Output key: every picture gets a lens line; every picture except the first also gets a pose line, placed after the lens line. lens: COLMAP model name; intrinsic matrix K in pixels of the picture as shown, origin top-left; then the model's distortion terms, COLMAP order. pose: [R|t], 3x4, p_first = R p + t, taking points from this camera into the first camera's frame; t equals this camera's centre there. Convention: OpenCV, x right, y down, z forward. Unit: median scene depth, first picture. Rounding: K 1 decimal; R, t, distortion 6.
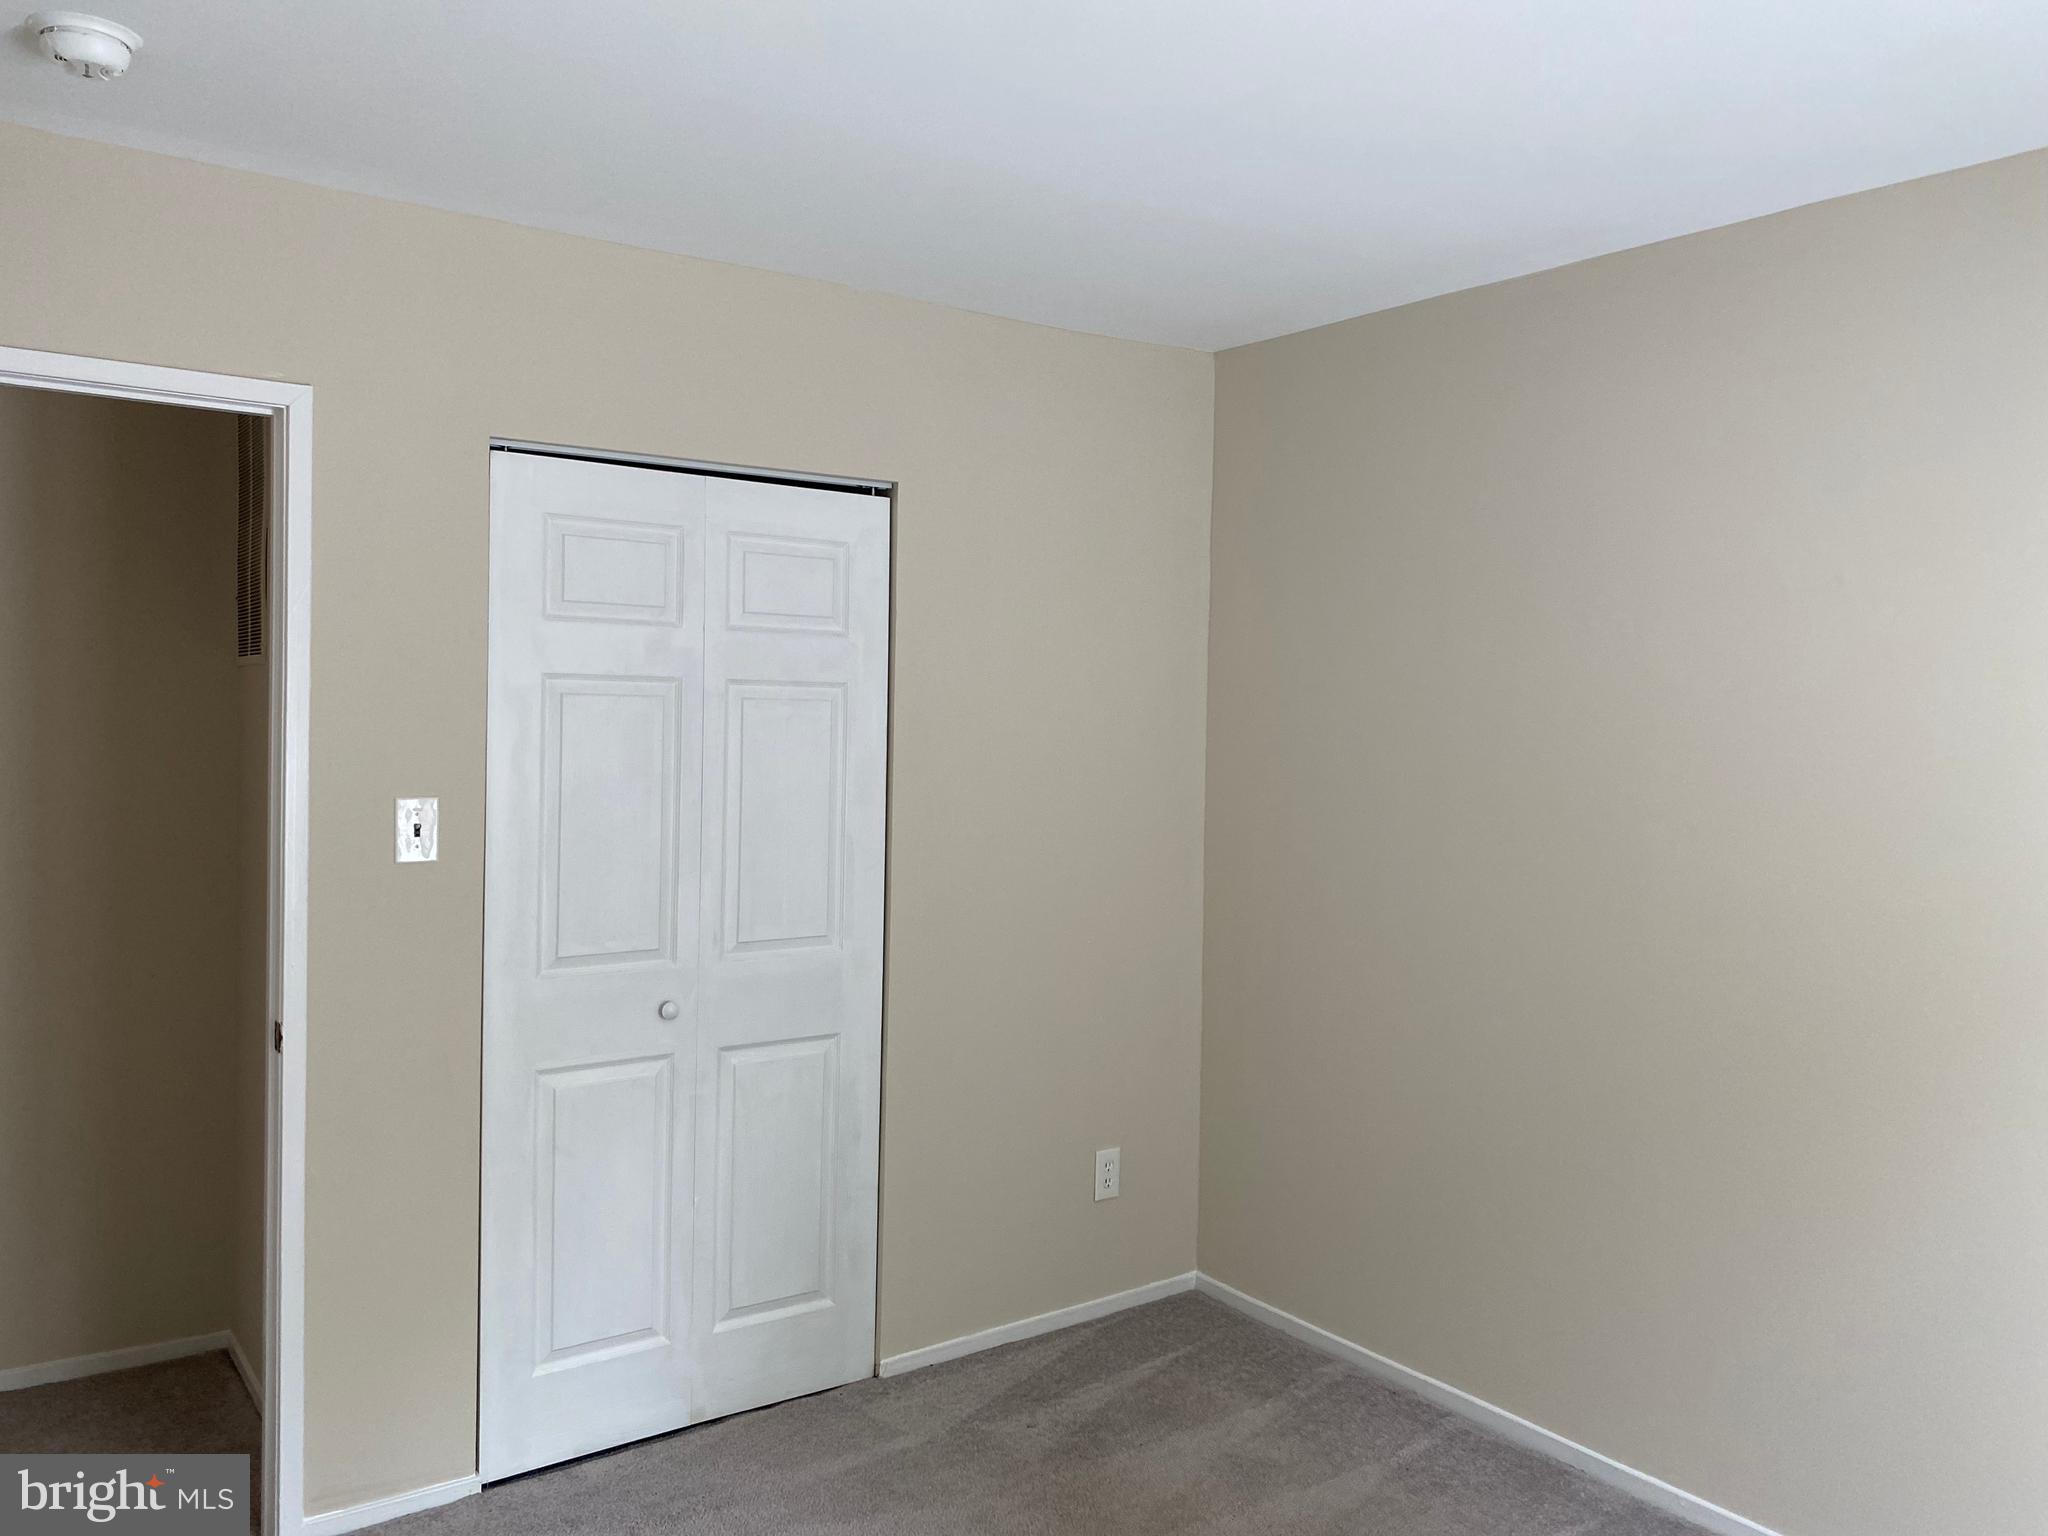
lens RADIAL K [[1558.1, 0, 1013.9], [0, 1558.1, 763.7], [0, 0, 1]] dist [0.047050, -0.050094]
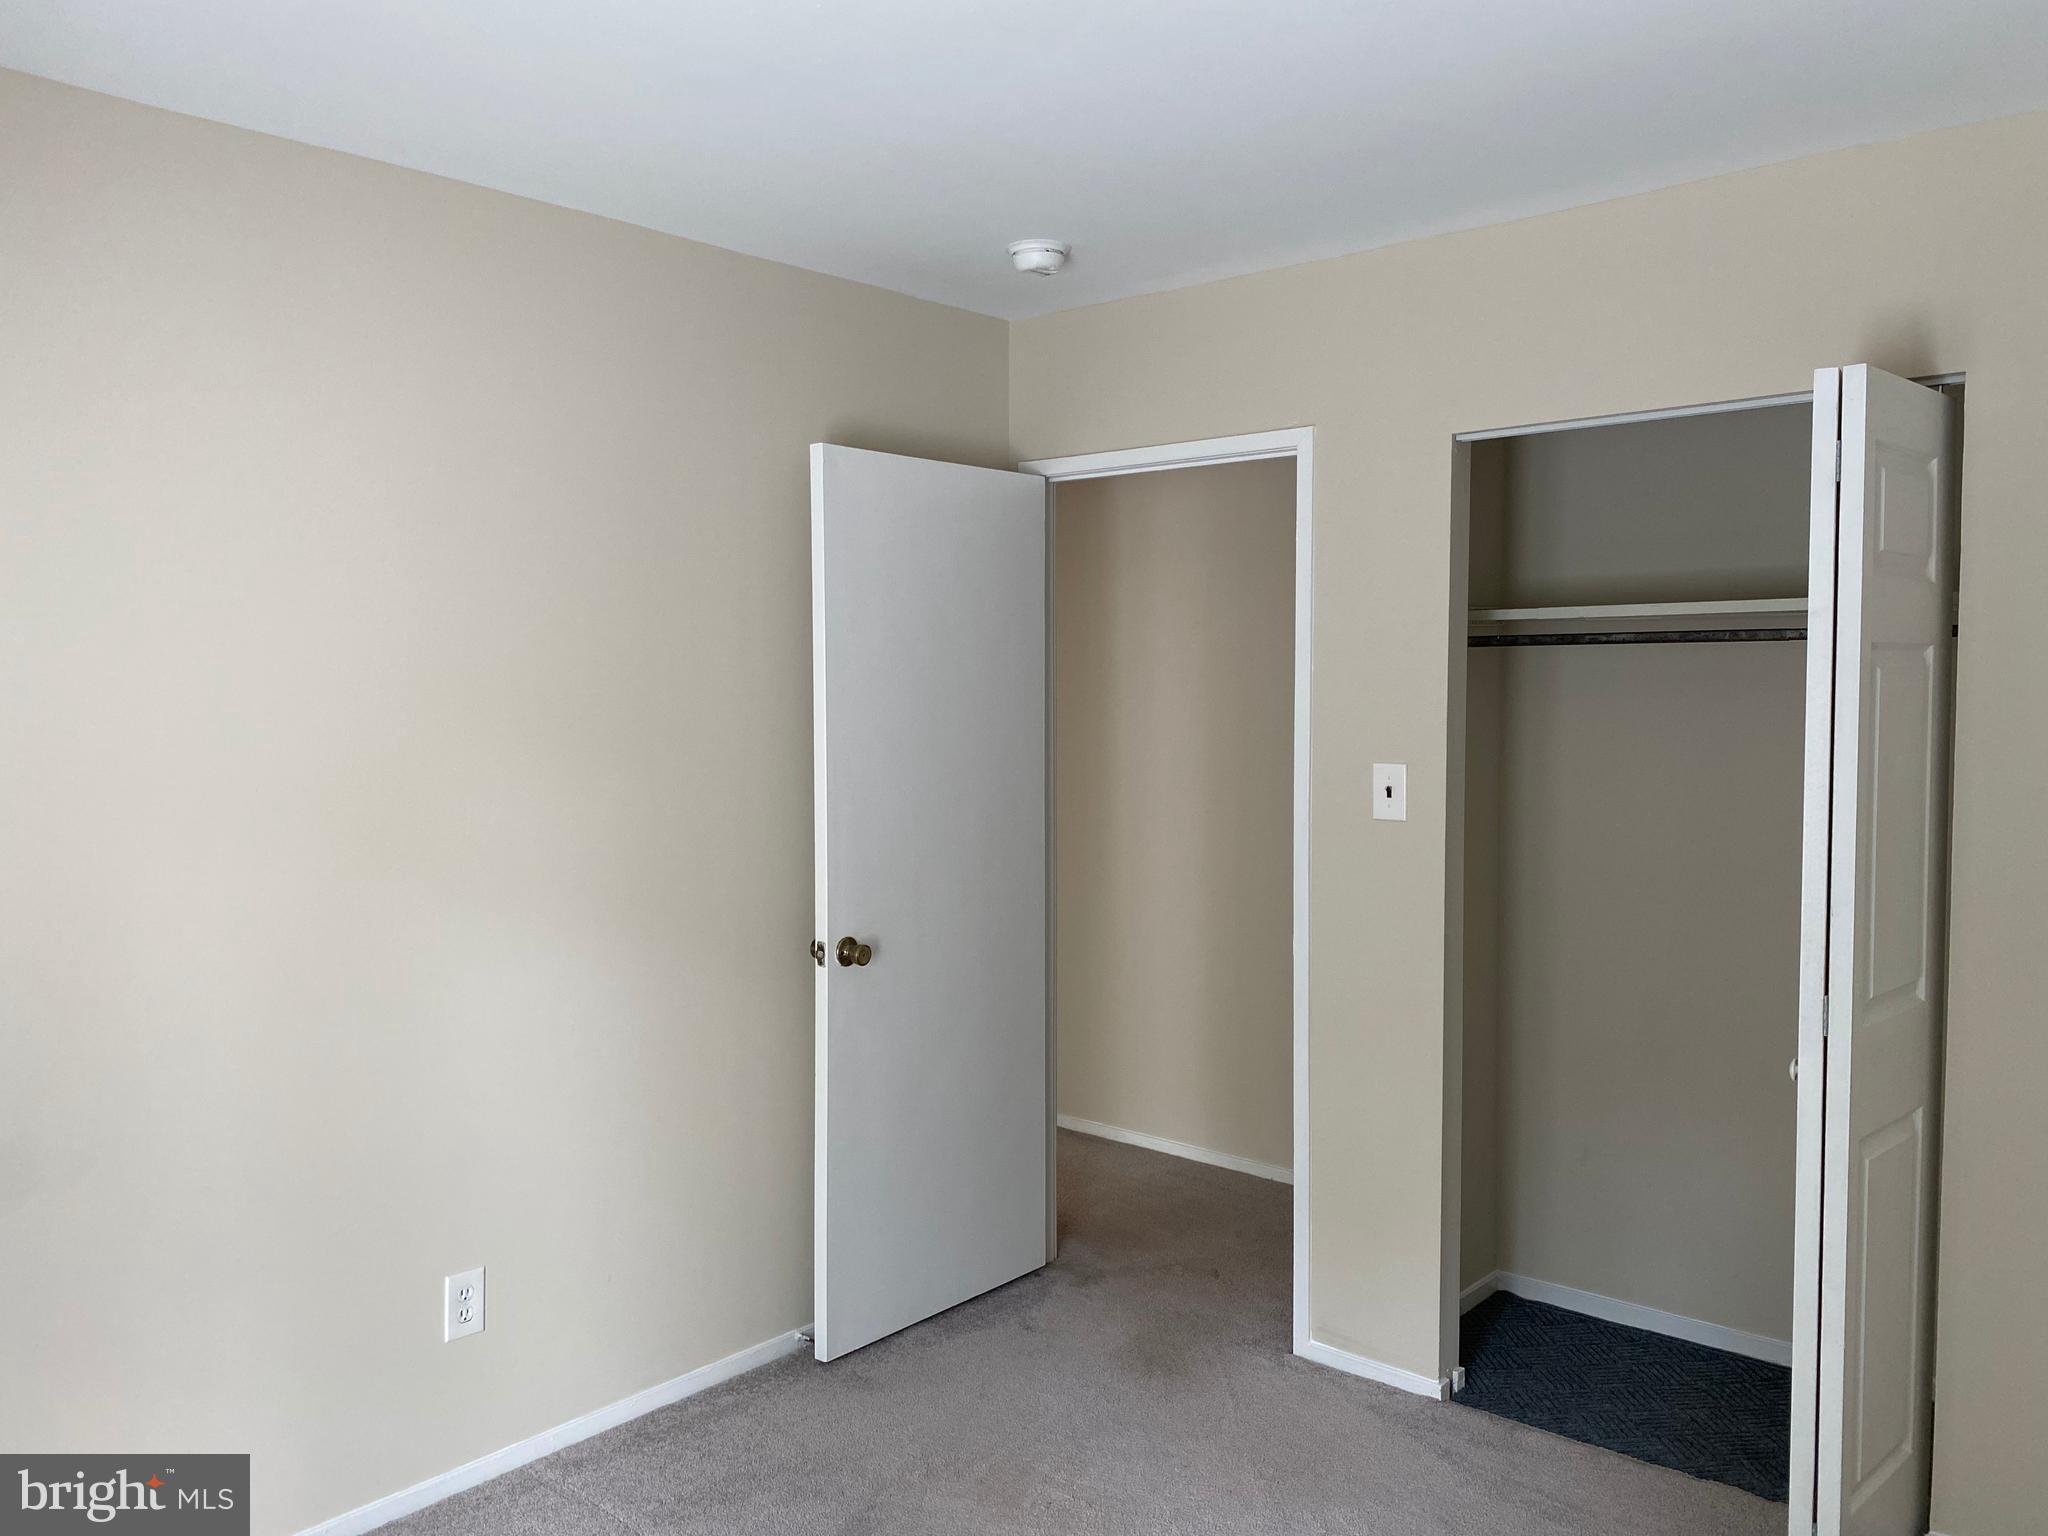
lens RADIAL K [[1558.1, 0, 1023.6], [0, 1558.1, 770.2], [0, 0, 1]] dist [0.047050, -0.050094]
pose [[0.211734, 0.034246, -0.976727, 0.688219], [-0.034004, 0.999039, 0.027657, 0.004284], [0.976736, 0.027357, 0.212695, 0.498466]]
